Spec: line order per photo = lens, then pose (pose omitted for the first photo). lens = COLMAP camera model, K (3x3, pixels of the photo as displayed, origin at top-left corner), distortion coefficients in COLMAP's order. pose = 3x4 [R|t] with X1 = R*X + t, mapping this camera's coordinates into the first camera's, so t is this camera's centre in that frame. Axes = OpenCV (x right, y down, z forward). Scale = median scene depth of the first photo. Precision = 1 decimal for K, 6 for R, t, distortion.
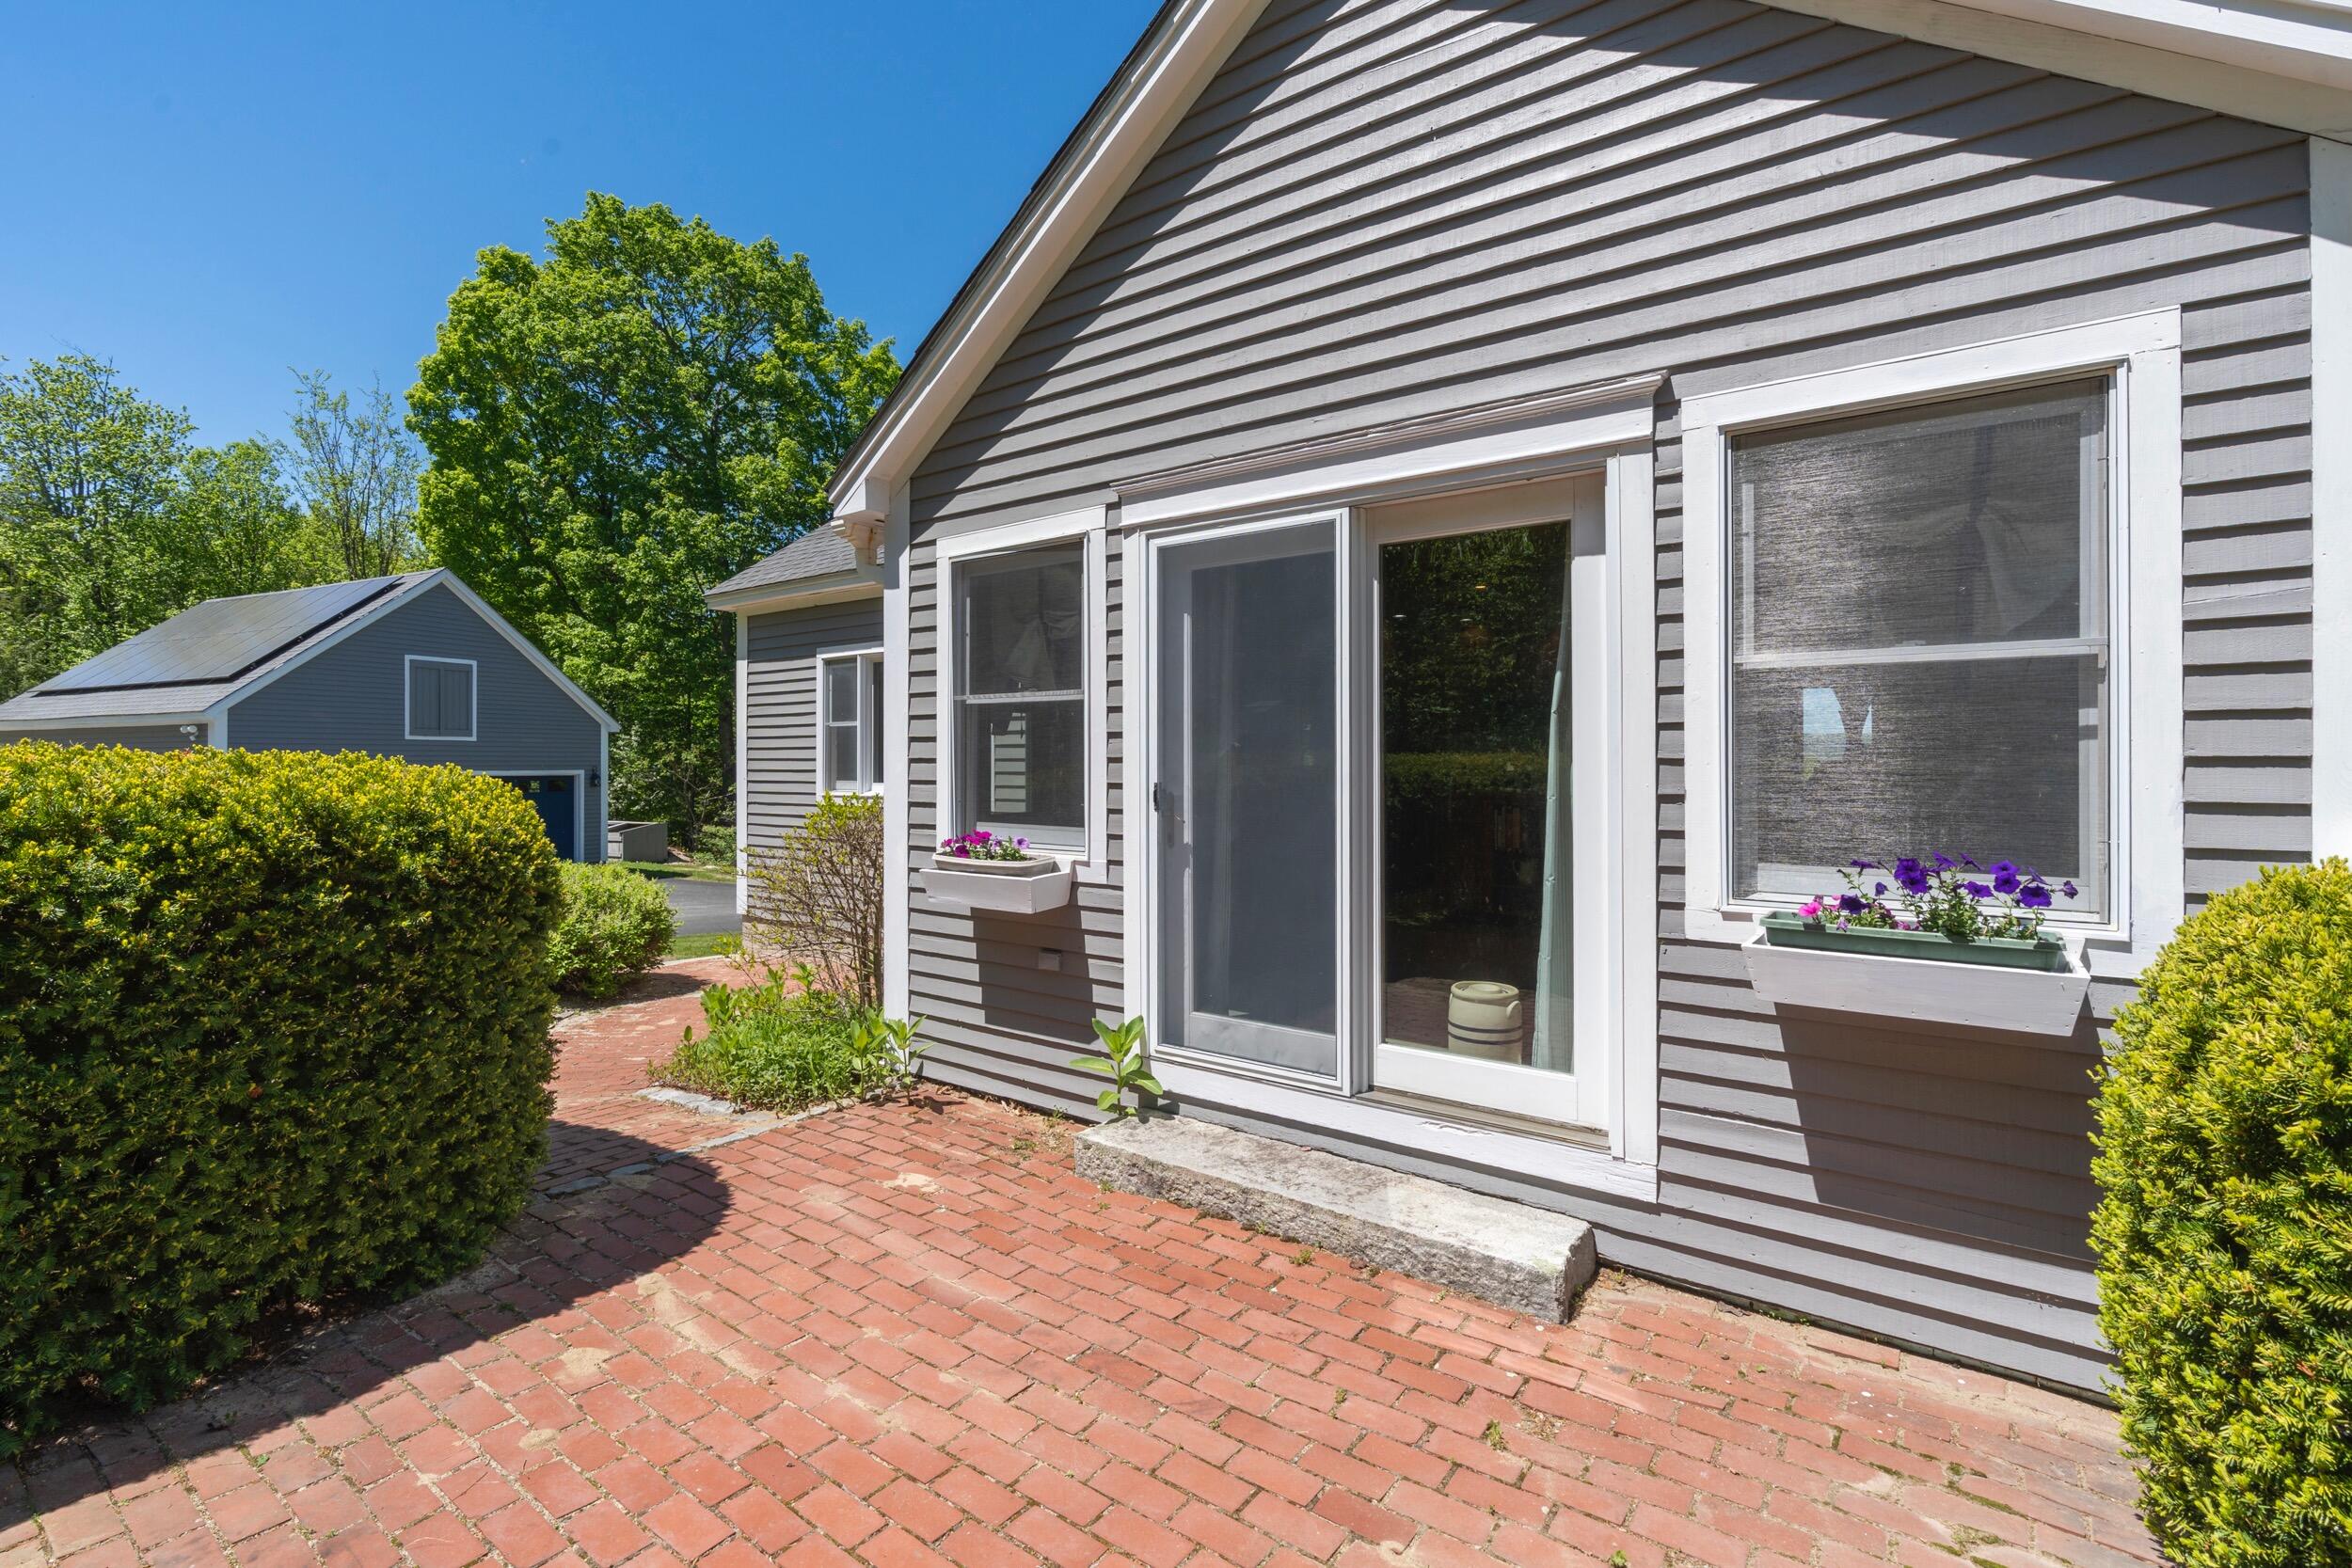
lens RADIAL K [[1068.9, 0, 1191.0], [0, 1068.9, 768.4], [0, 0, 1]] dist [-0.003897, 0.001488]
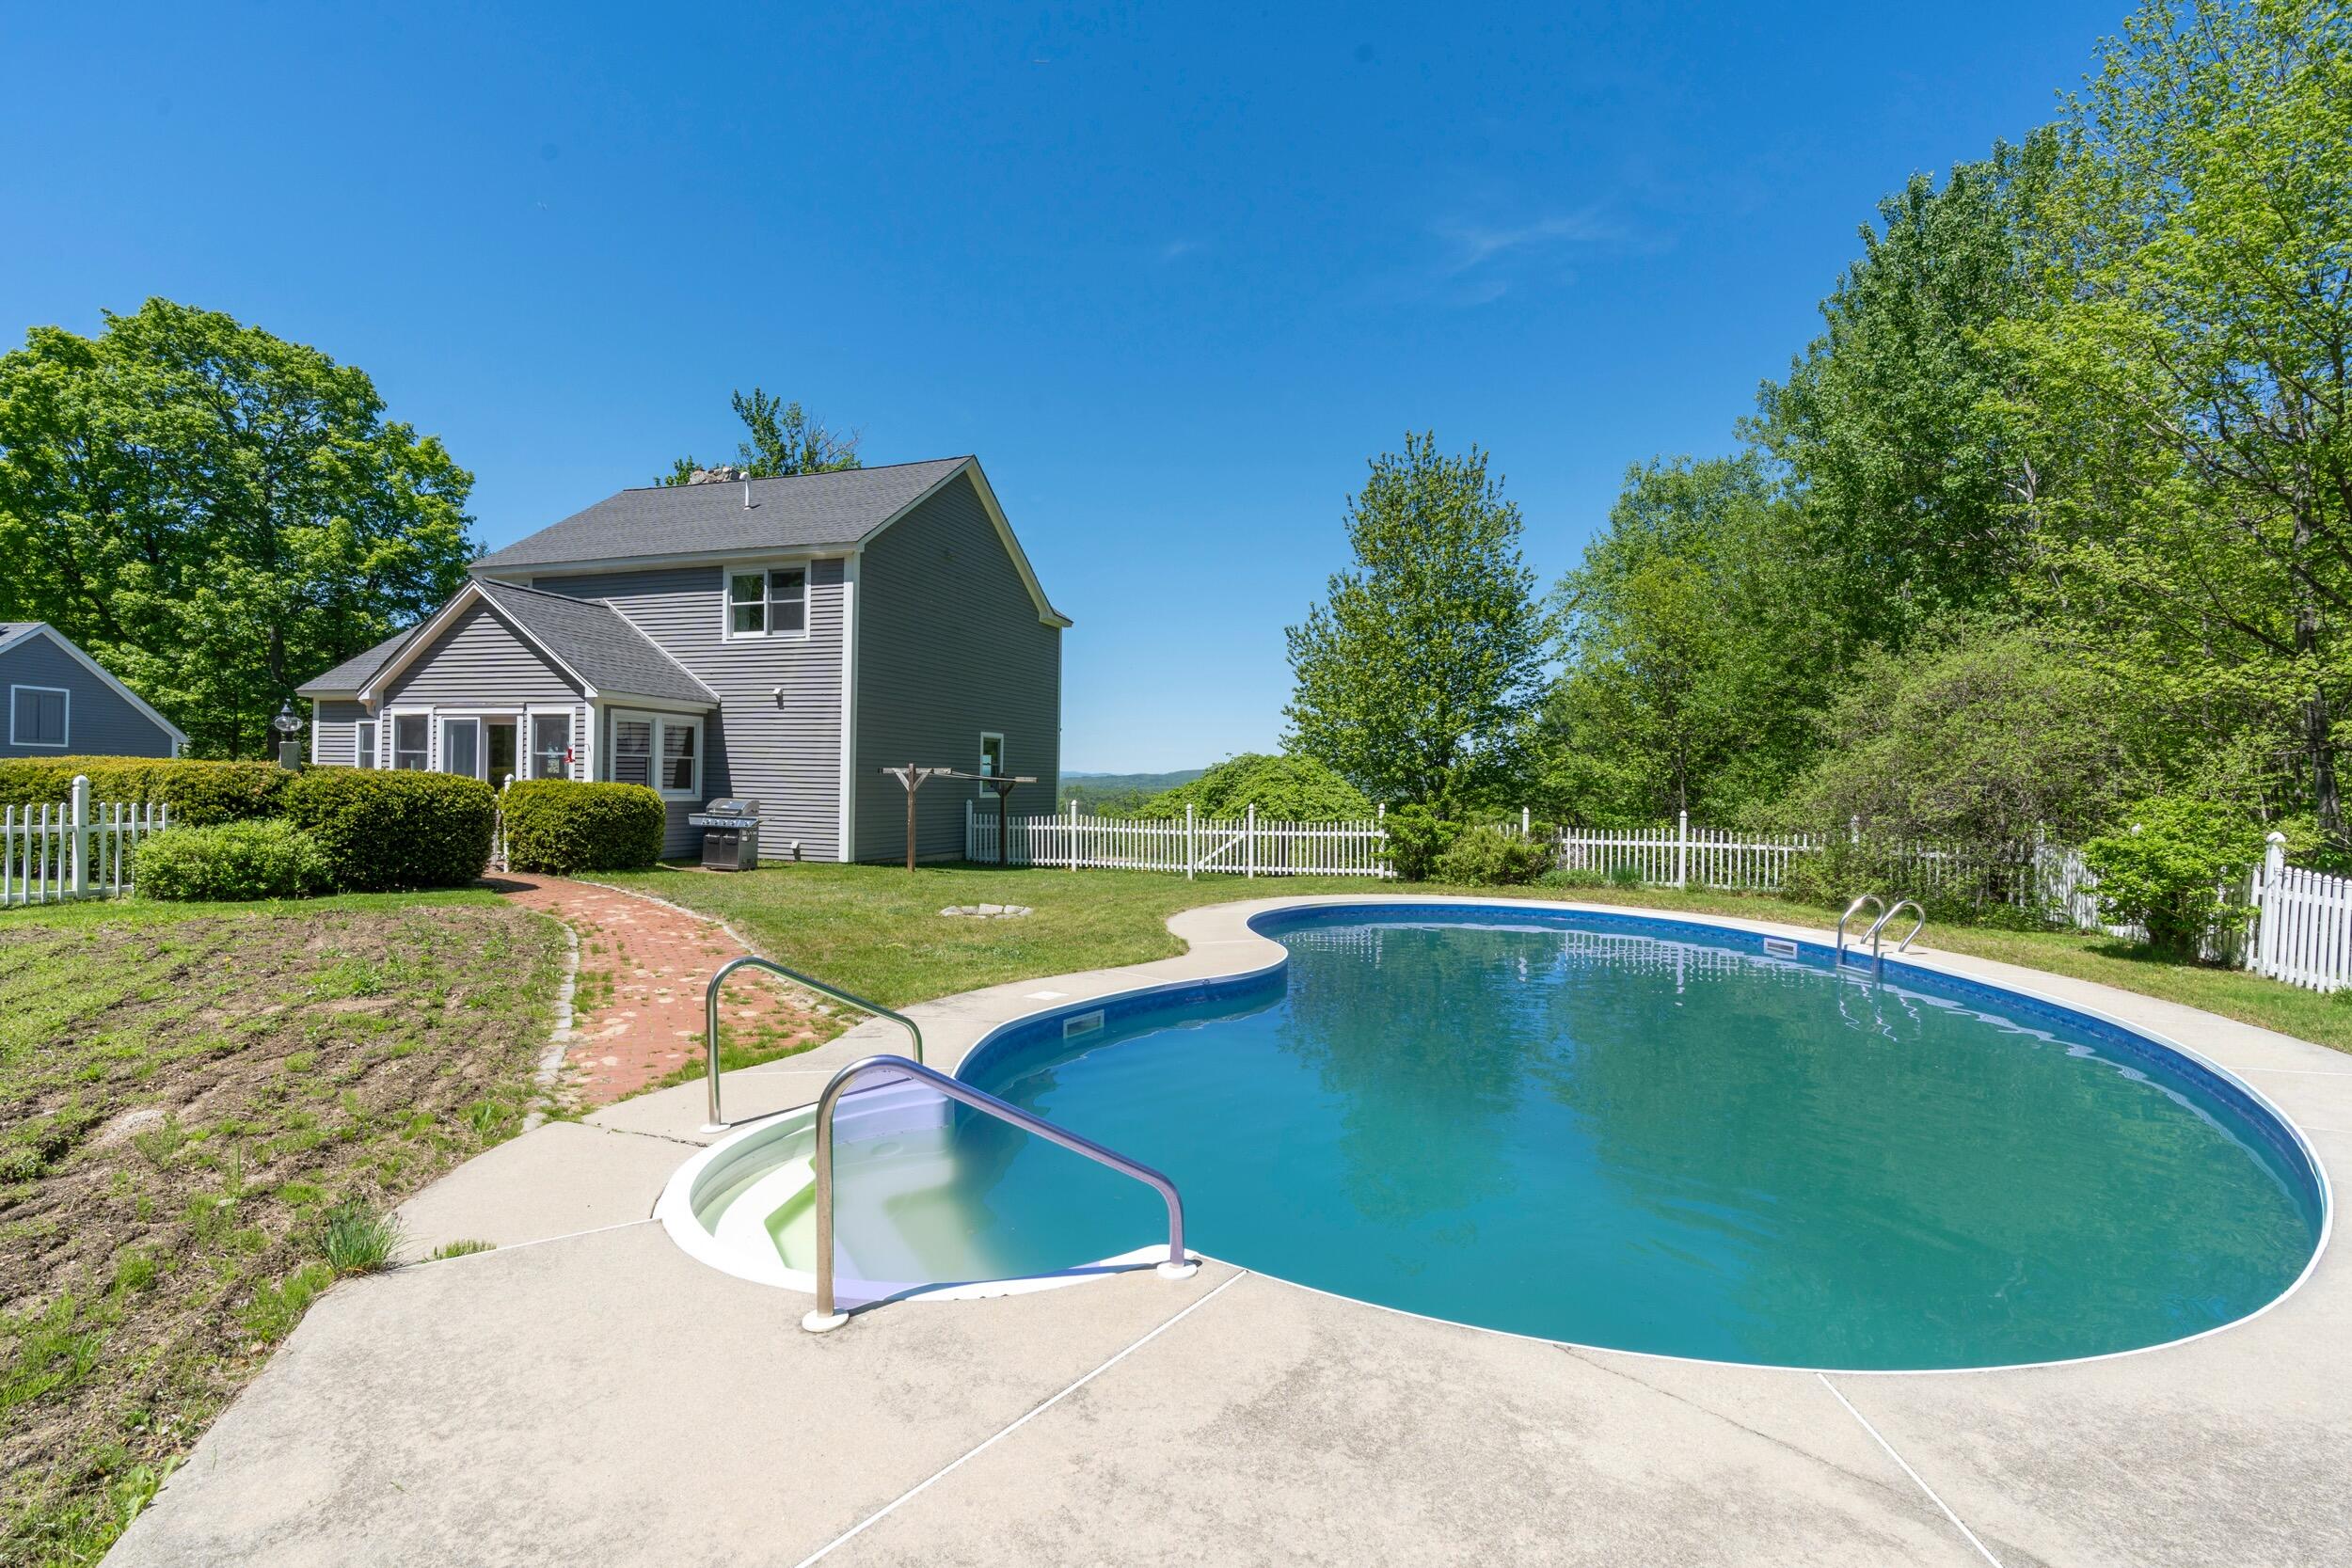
lens RADIAL K [[1068.9, 0, 1176.4], [0, 1068.9, 781.0], [0, 0, 1]] dist [-0.003897, 0.001488]
pose [[0.951888, 0.015837, 0.306035, 0.202927], [-0.014510, 0.999873, -0.006610, 0.004279], [-0.306101, 0.001852, 0.951997, -0.556869]]
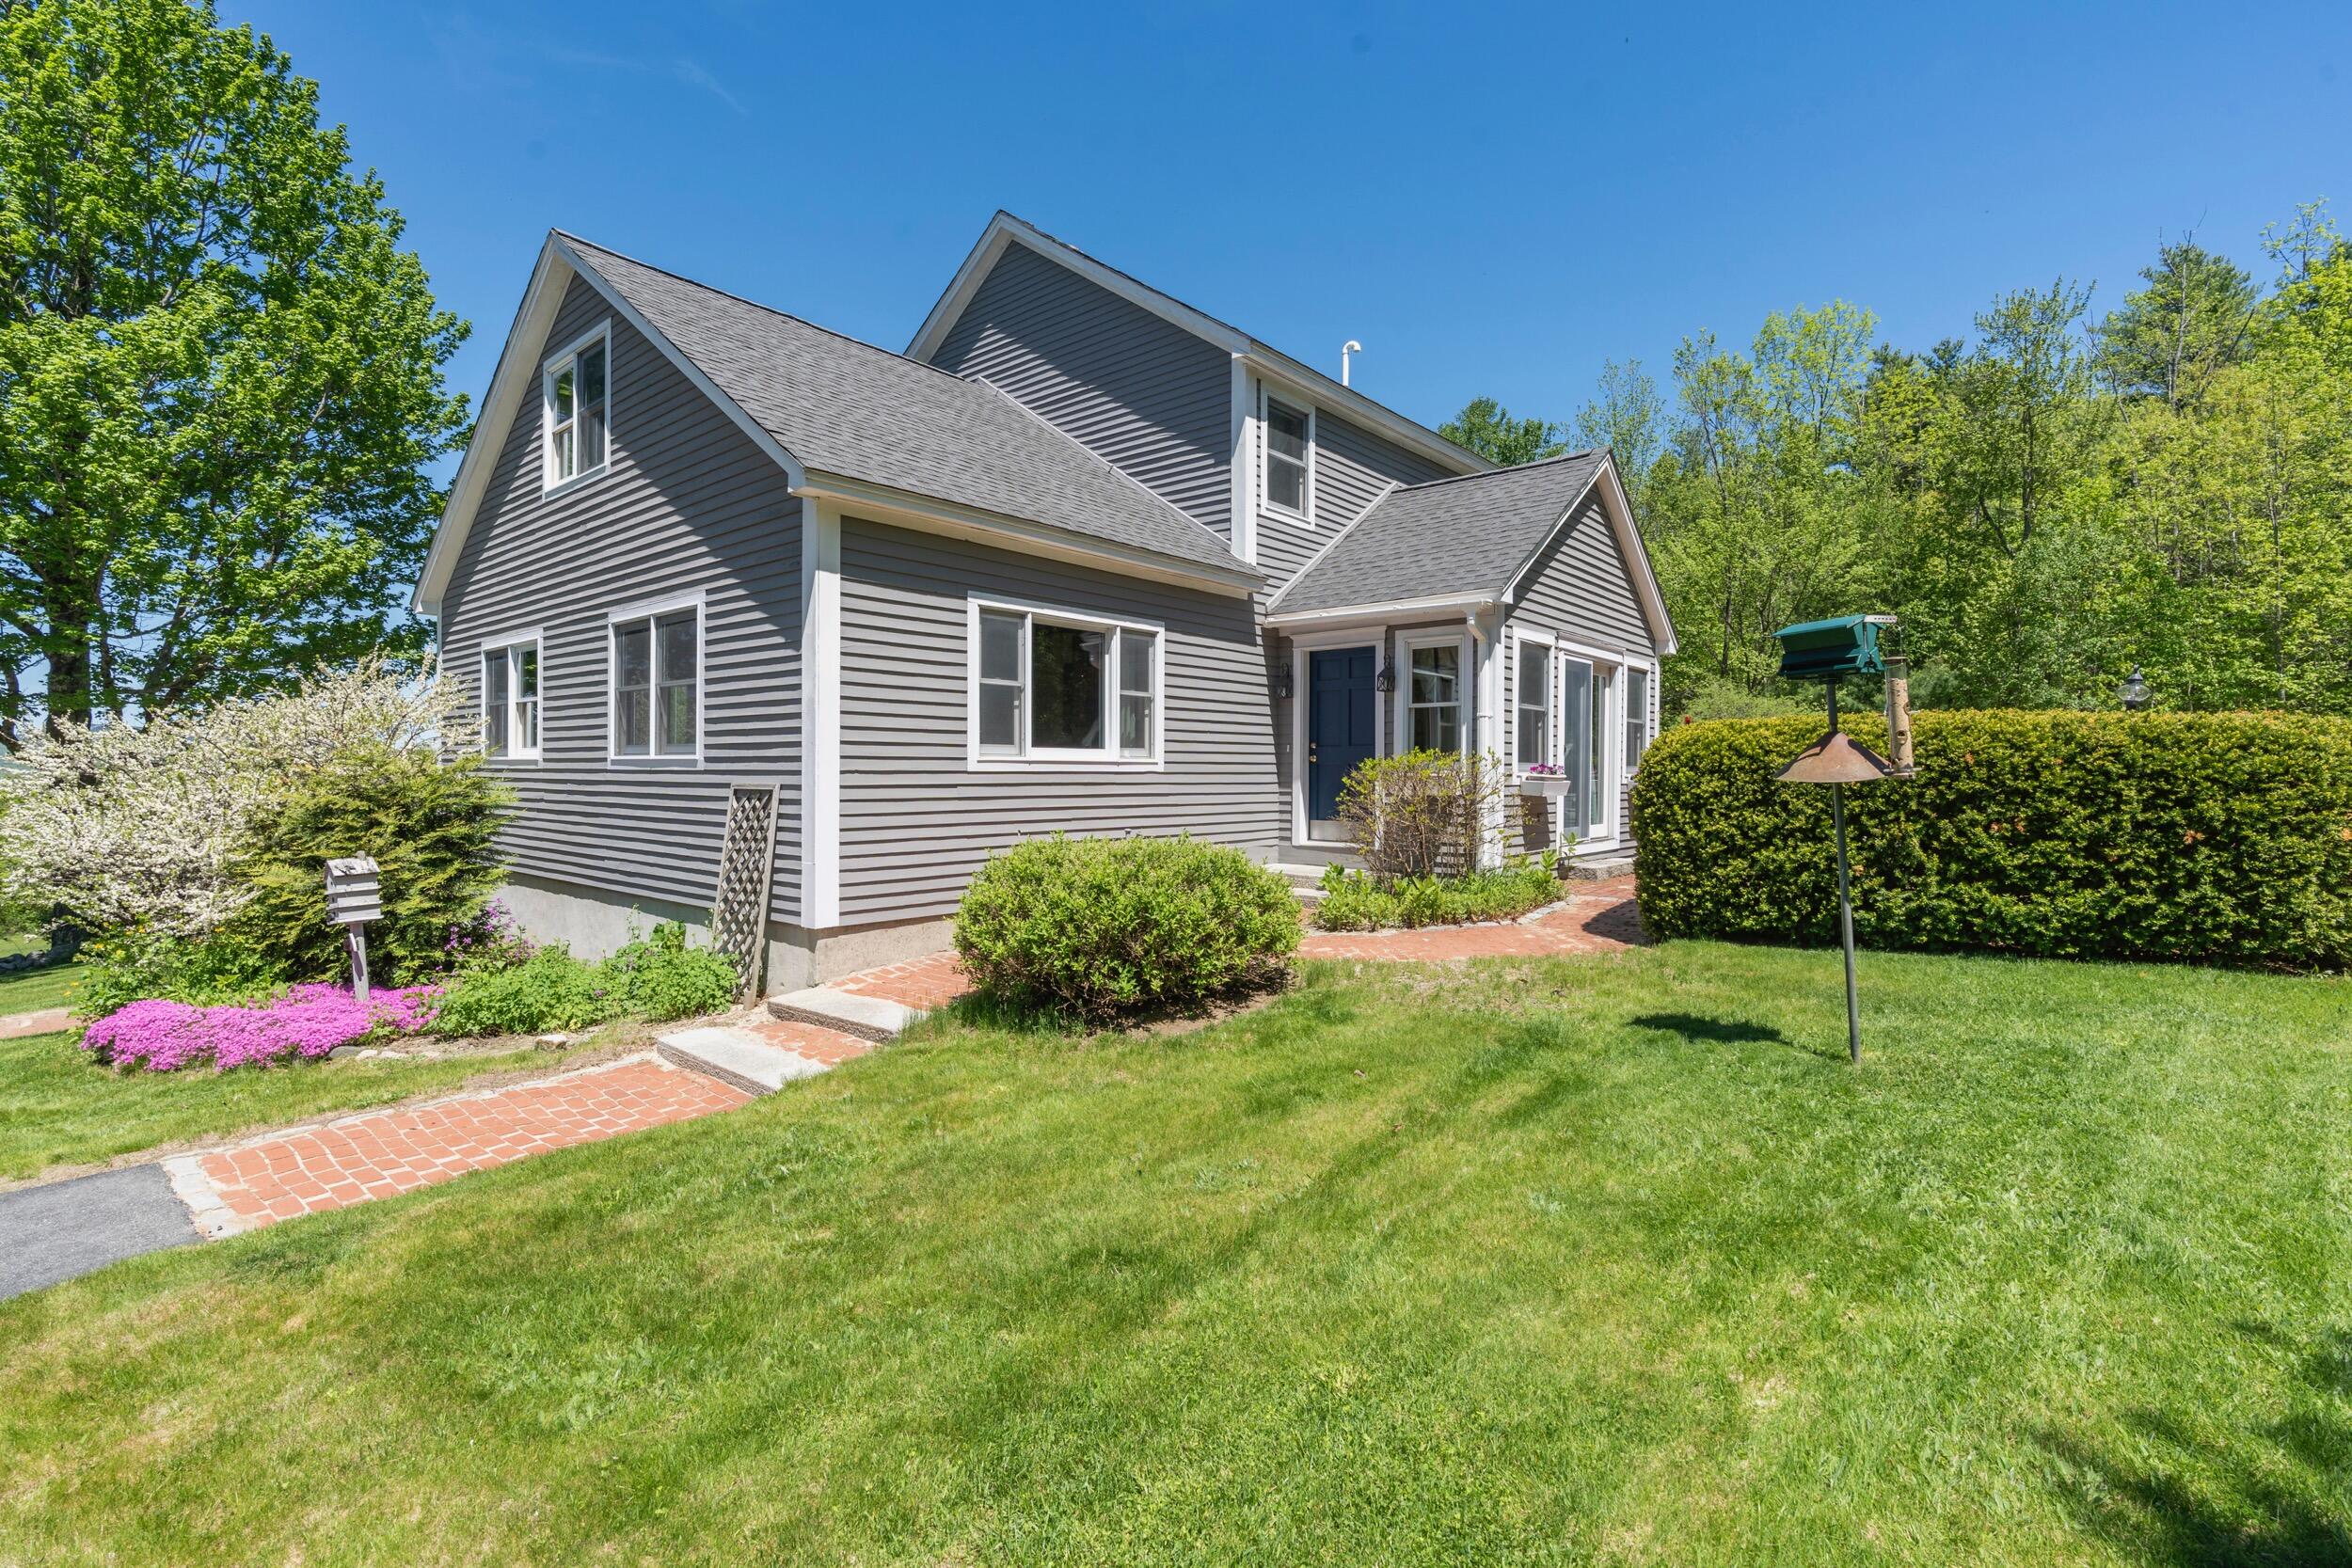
lens RADIAL K [[1068.9, 0, 1190.3], [0, 1068.9, 781.3], [0, 0, 1]] dist [-0.003897, 0.001488]
pose [[0.048242, -0.009769, 0.998788, -0.375435], [0.004294, 0.999945, 0.009573, 0.010097], [-0.998826, 0.003827, 0.048281, 0.245497]]
